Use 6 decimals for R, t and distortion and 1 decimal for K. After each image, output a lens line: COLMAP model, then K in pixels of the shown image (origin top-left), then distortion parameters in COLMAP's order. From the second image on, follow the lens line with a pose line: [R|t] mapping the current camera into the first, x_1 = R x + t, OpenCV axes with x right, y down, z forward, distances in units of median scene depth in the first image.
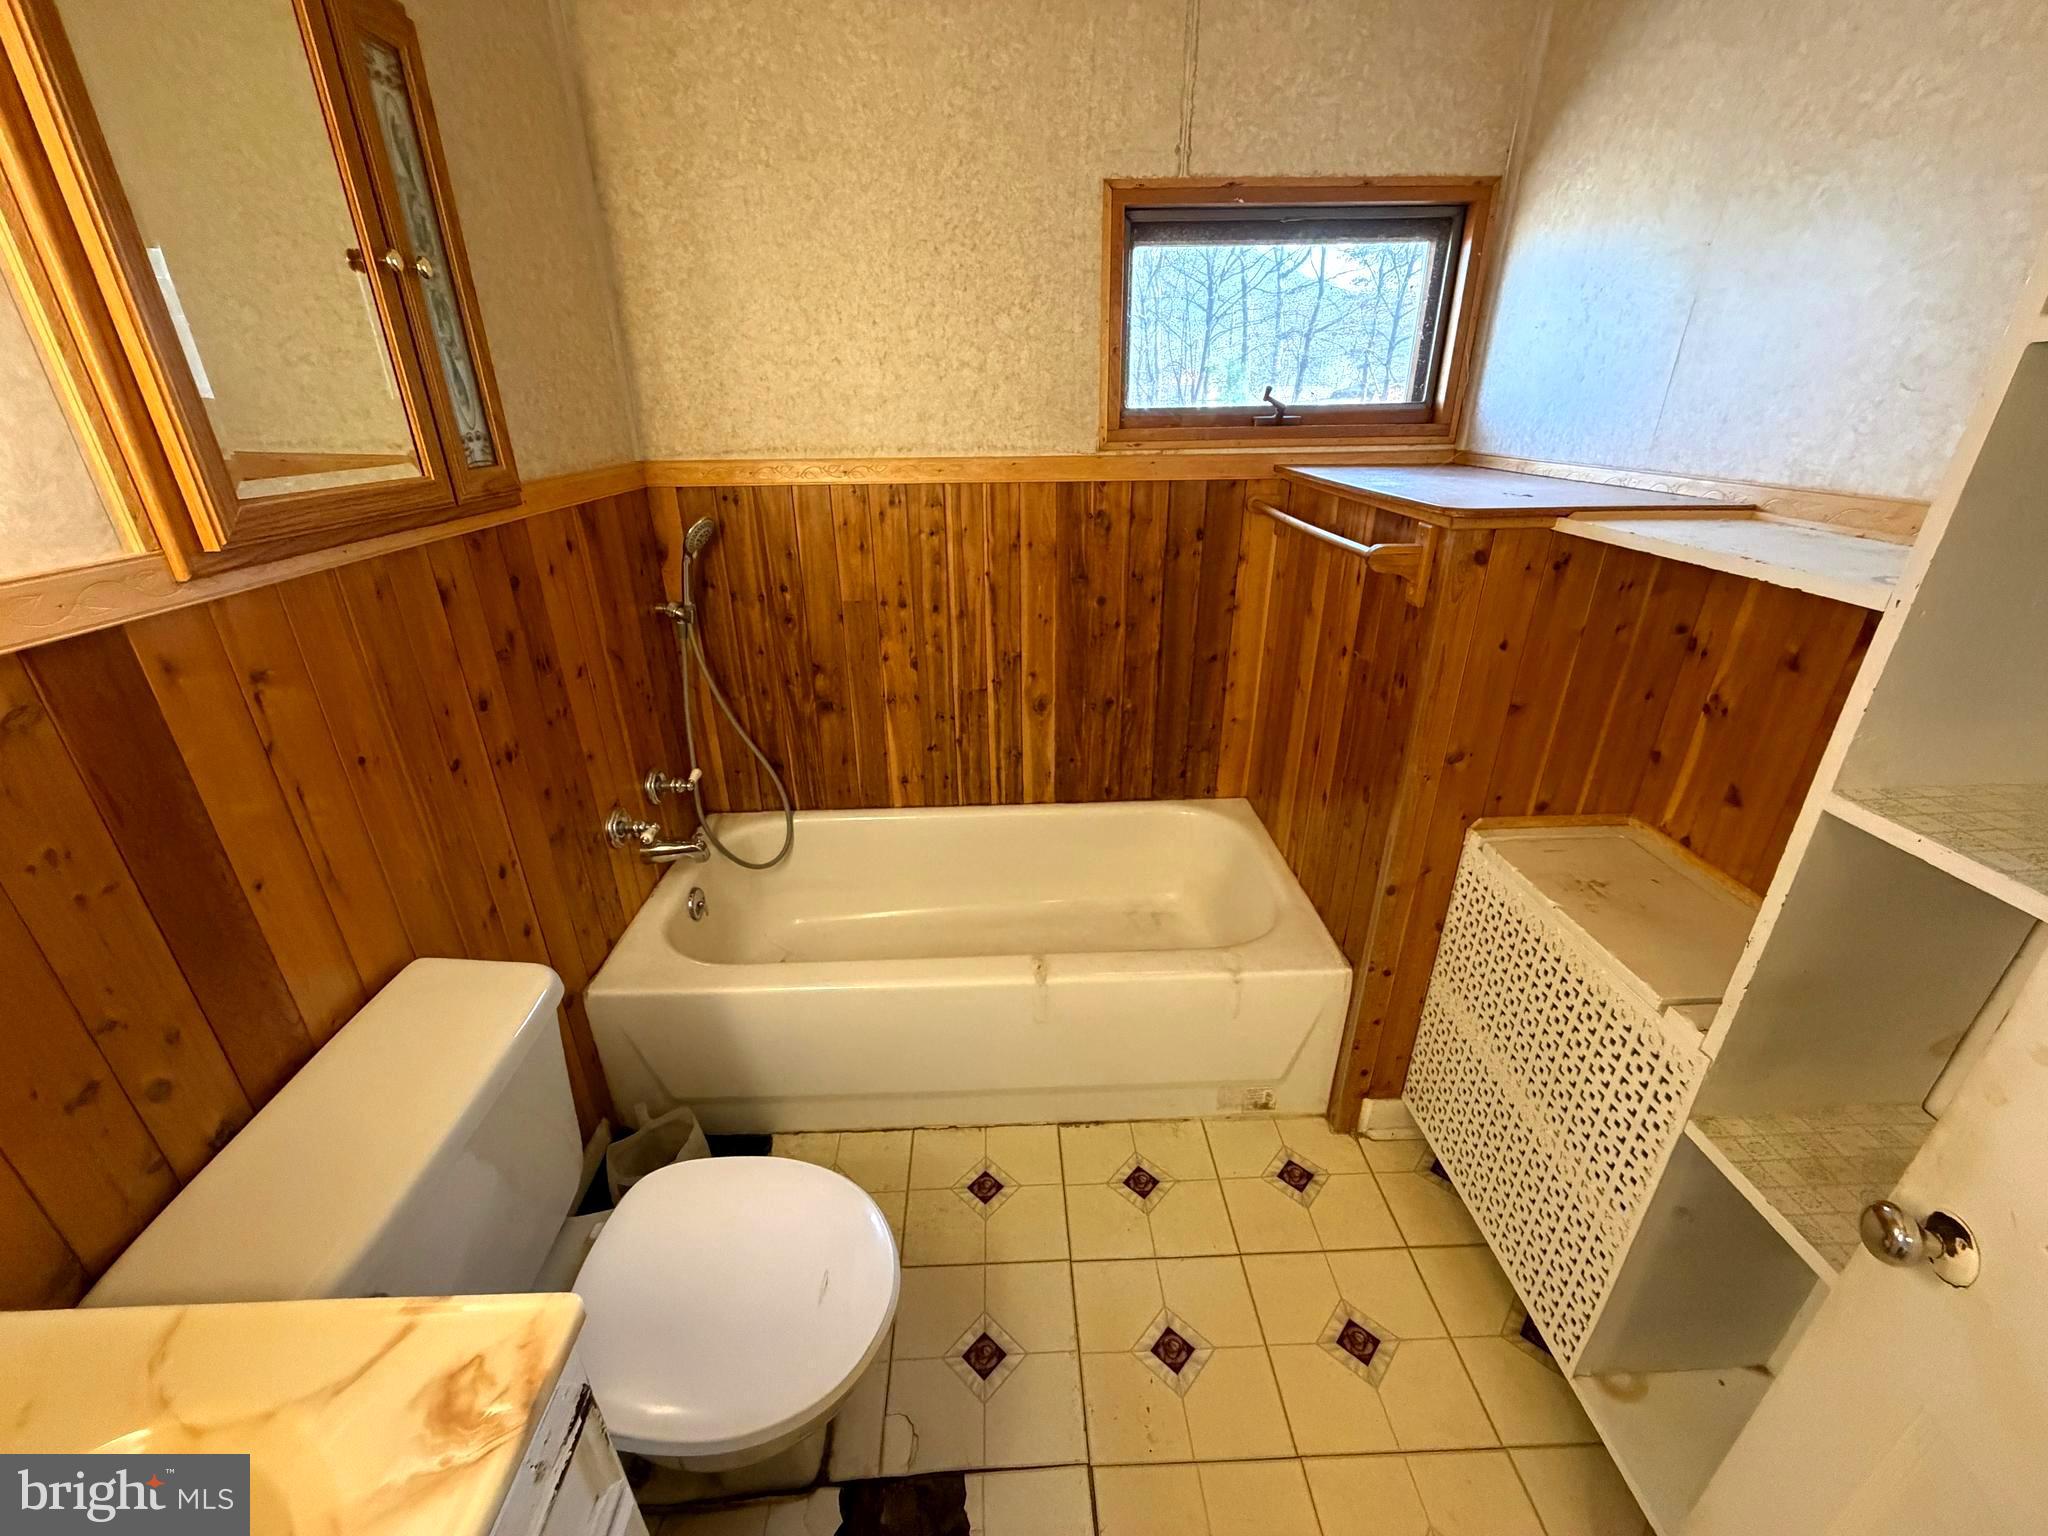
lens RADIAL K [[813.2, 0, 1039.9], [0, 813.2, 764.8], [0, 0, 1]] dist [-0.000093, 0.000191]
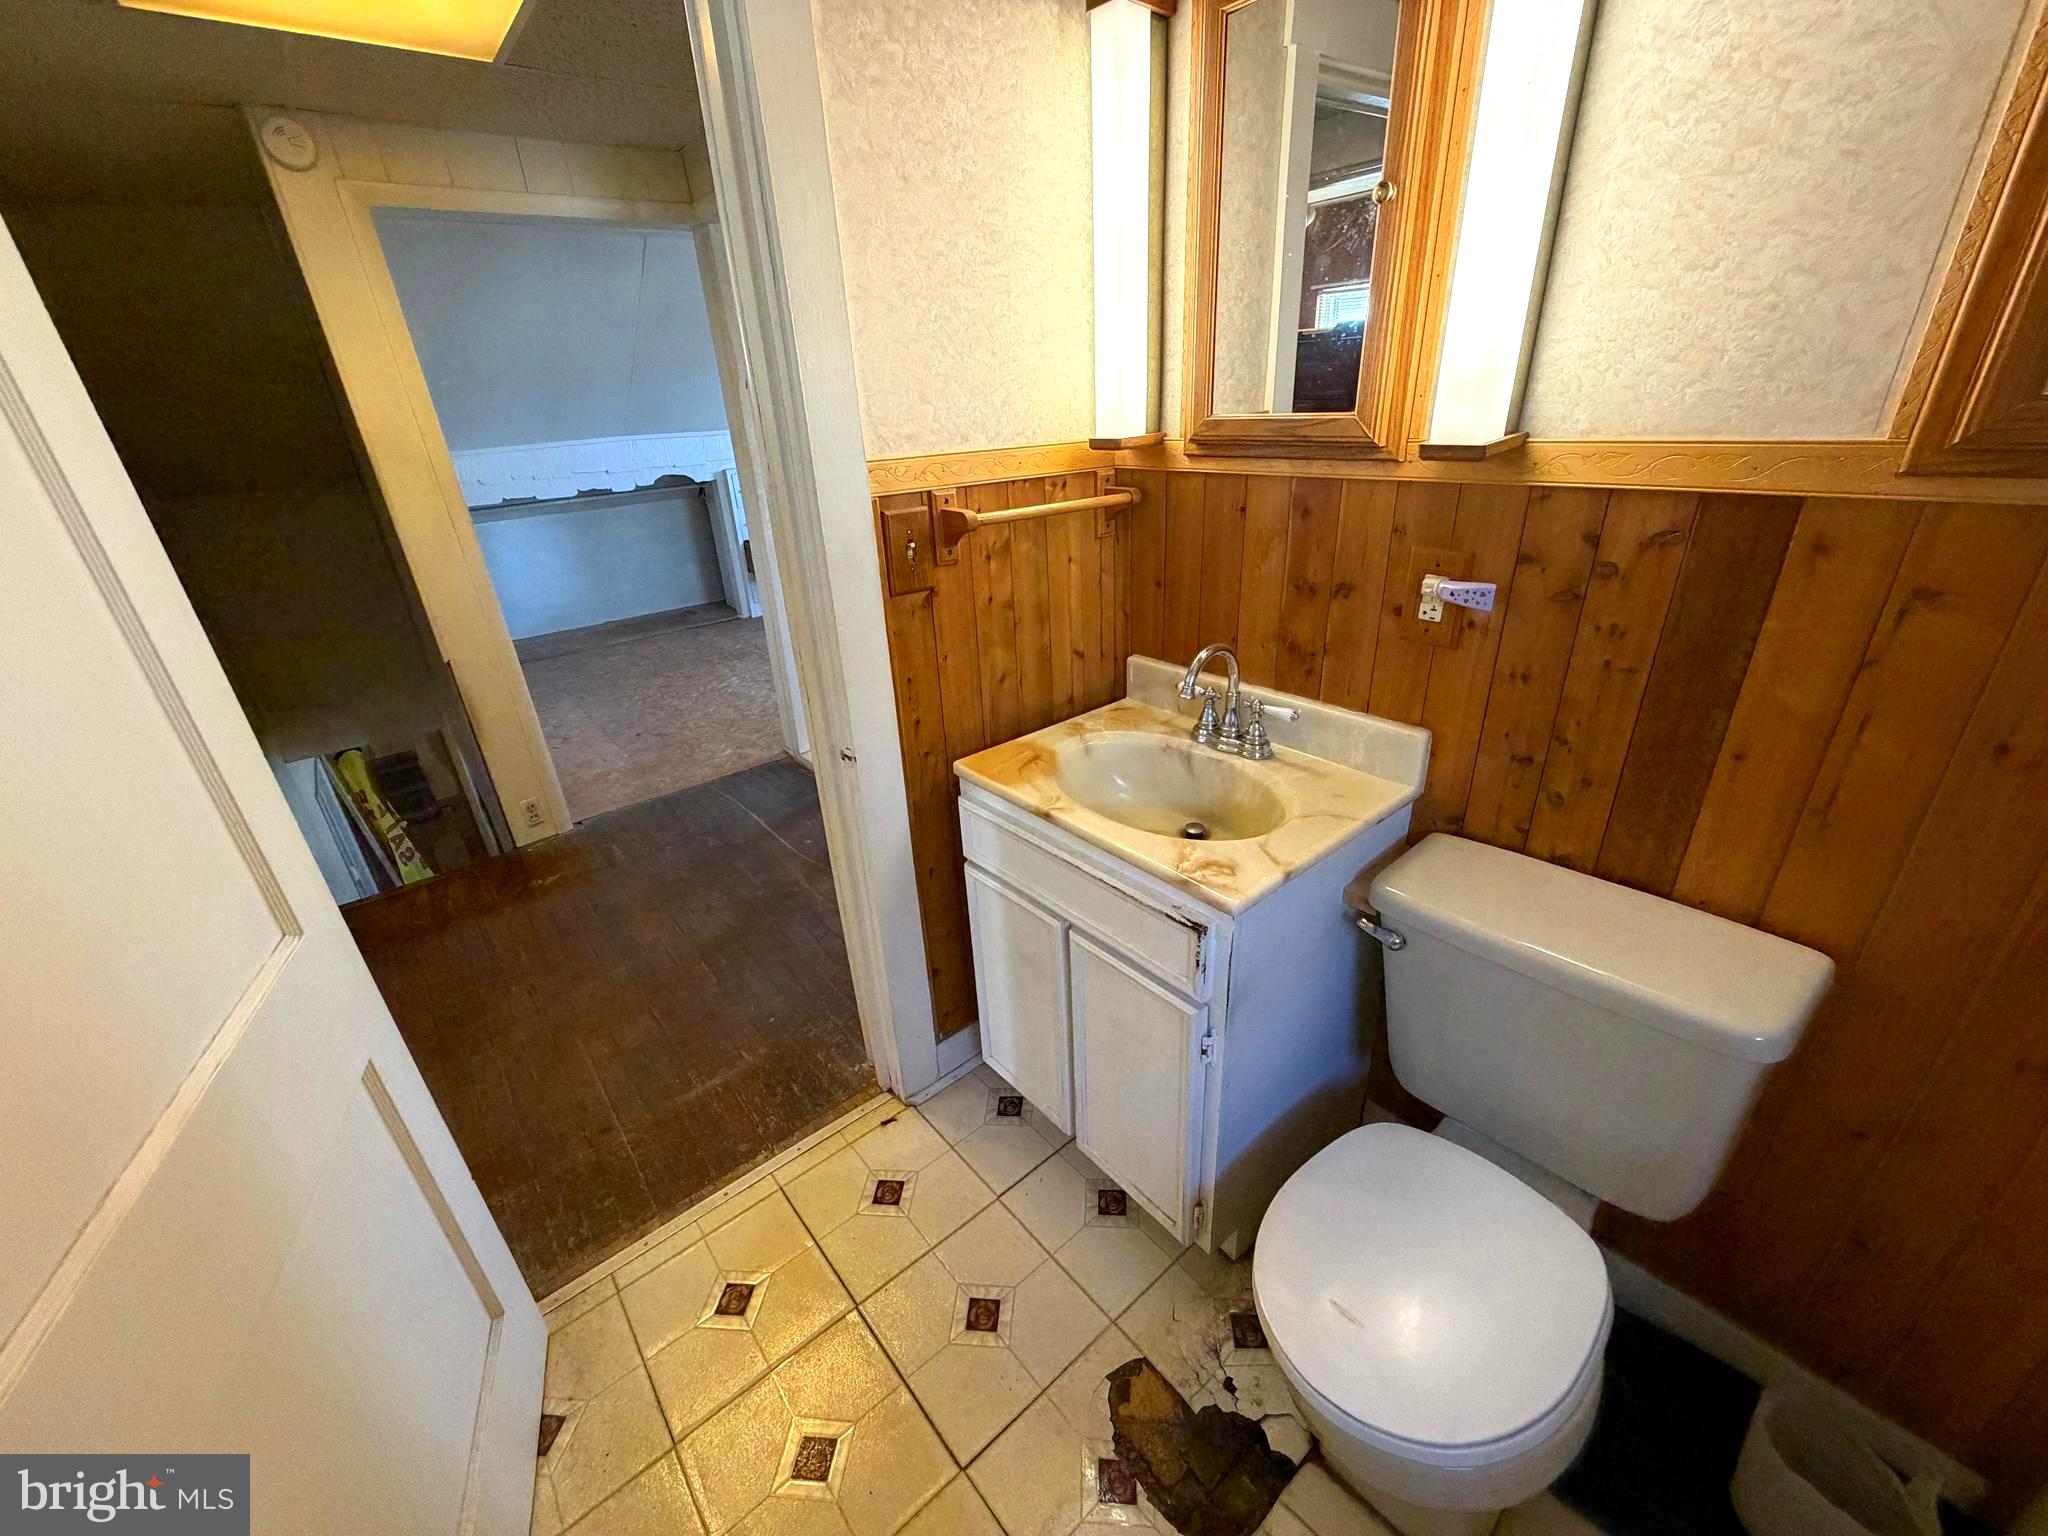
lens RADIAL K [[813.2, 0, 1015.7], [0, 813.2, 766.5], [0, 0, 1]] dist [-0.000093, 0.000191]
pose [[-0.802678, 0.286139, -0.523289, 0.288808], [-0.196740, 0.701250, 0.685231, -0.292382], [0.563028, 0.652972, -0.506583, 0.744478]]
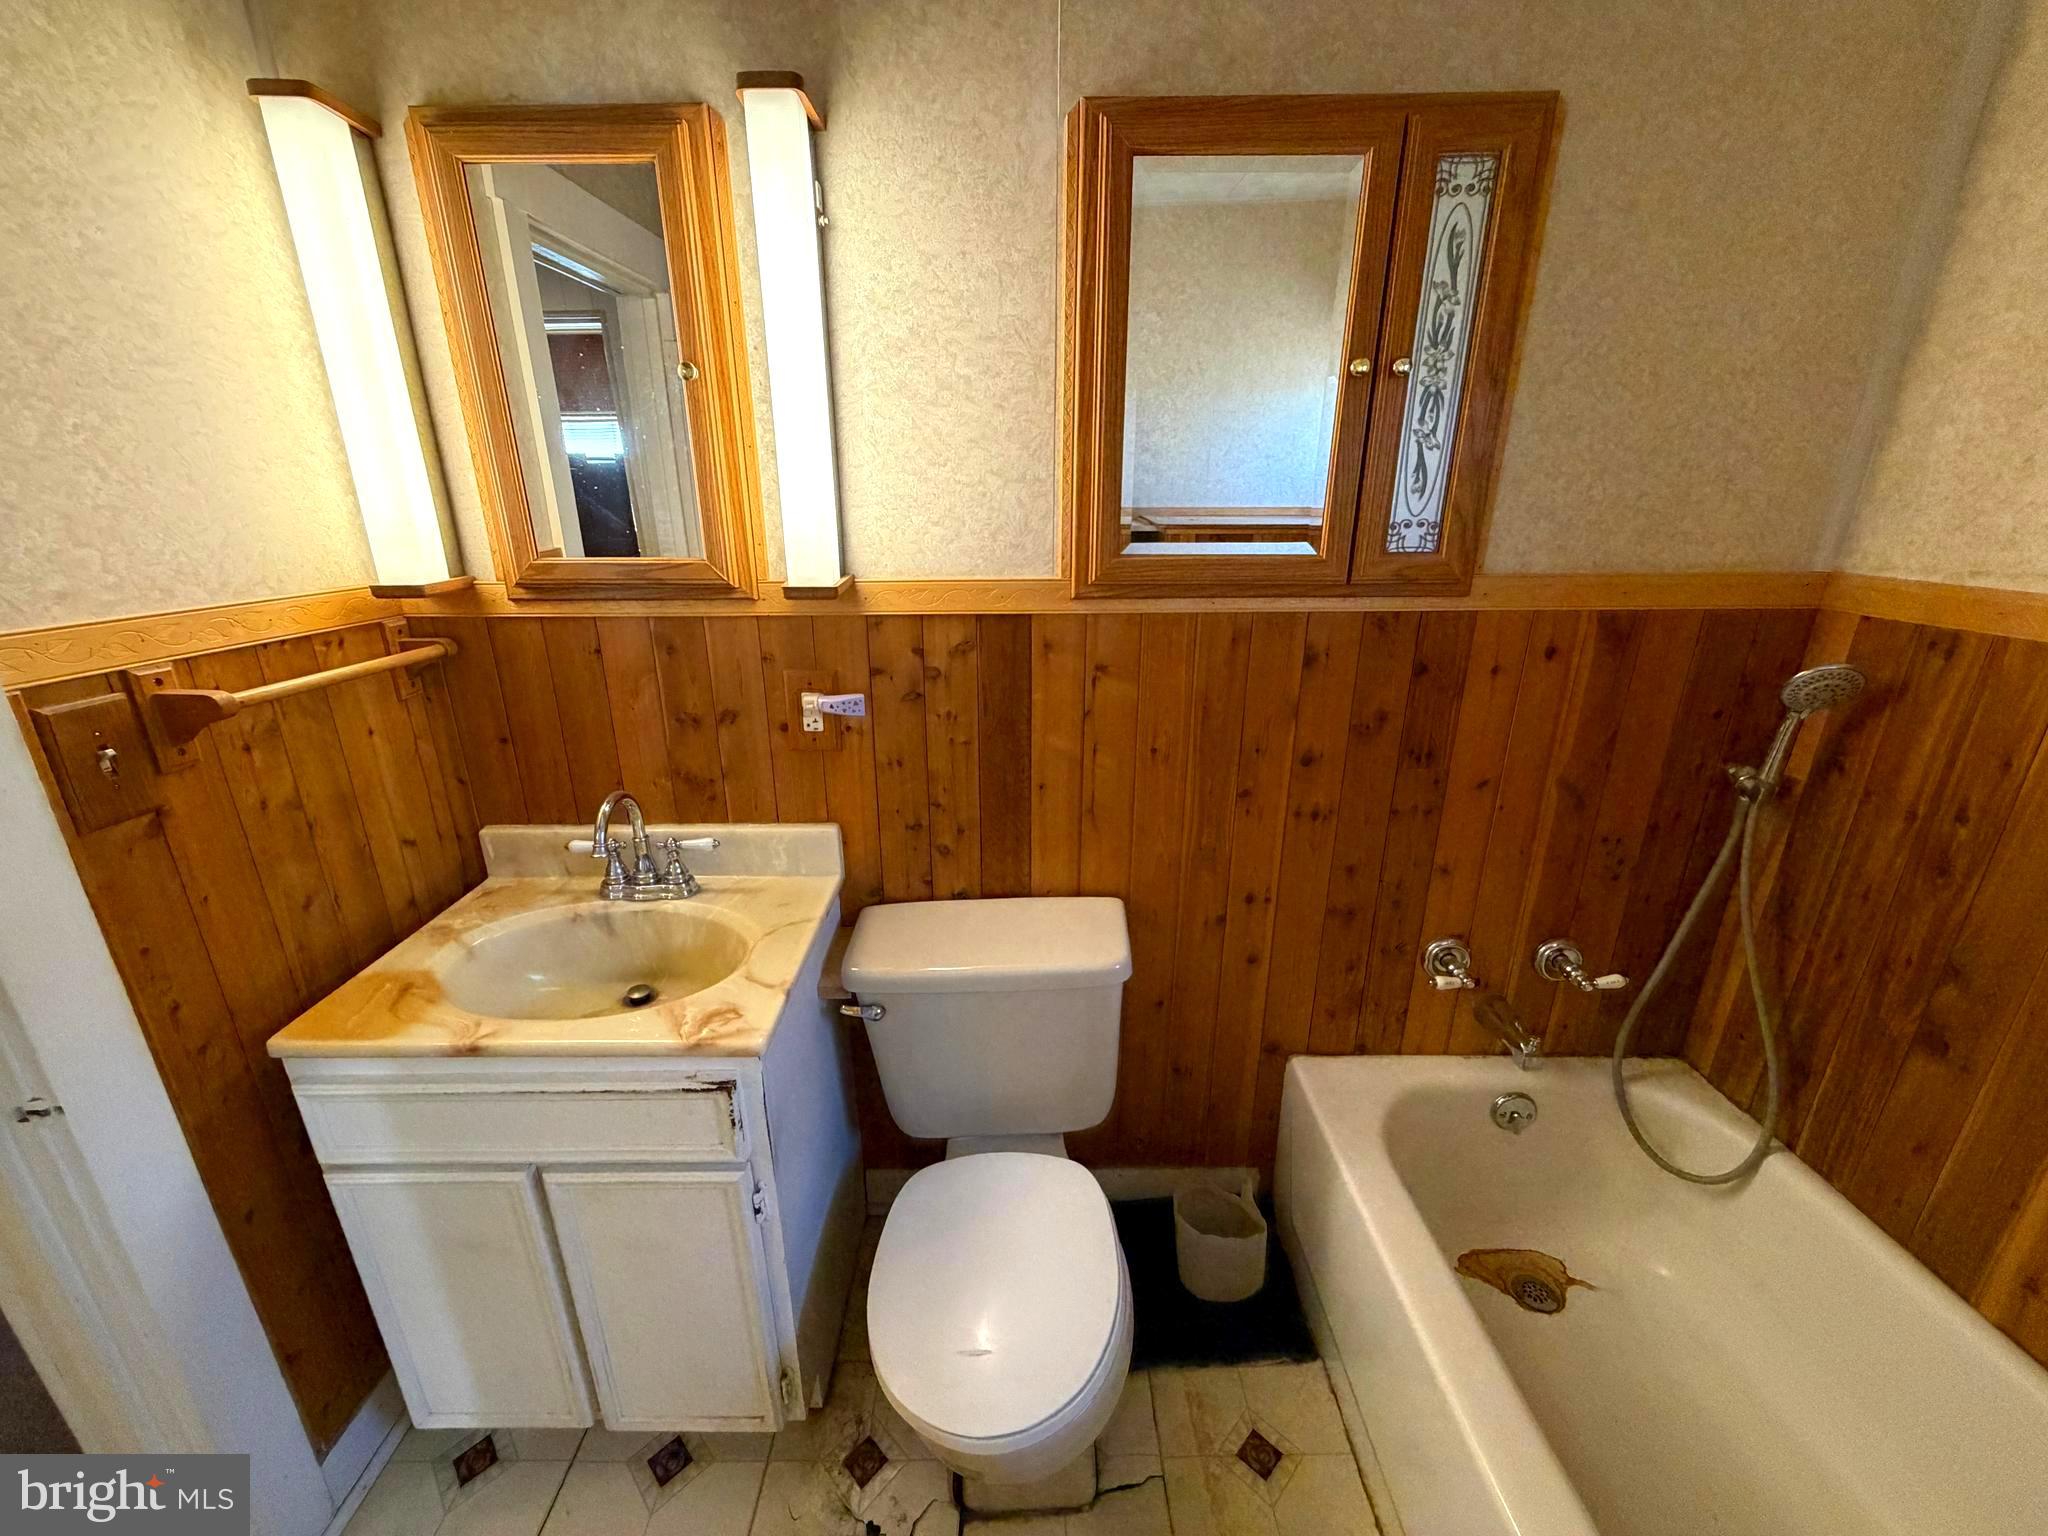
lens RADIAL K [[813.2, 0, 1012.0], [0, 813.2, 767.2], [0, 0, 1]] dist [-0.000093, 0.000191]
pose [[-0.059084, 0.321037, -0.945222, 0.381640], [-0.404970, 0.857751, 0.316642, -0.263678], [0.912419, 0.401495, 0.079331, 0.591526]]
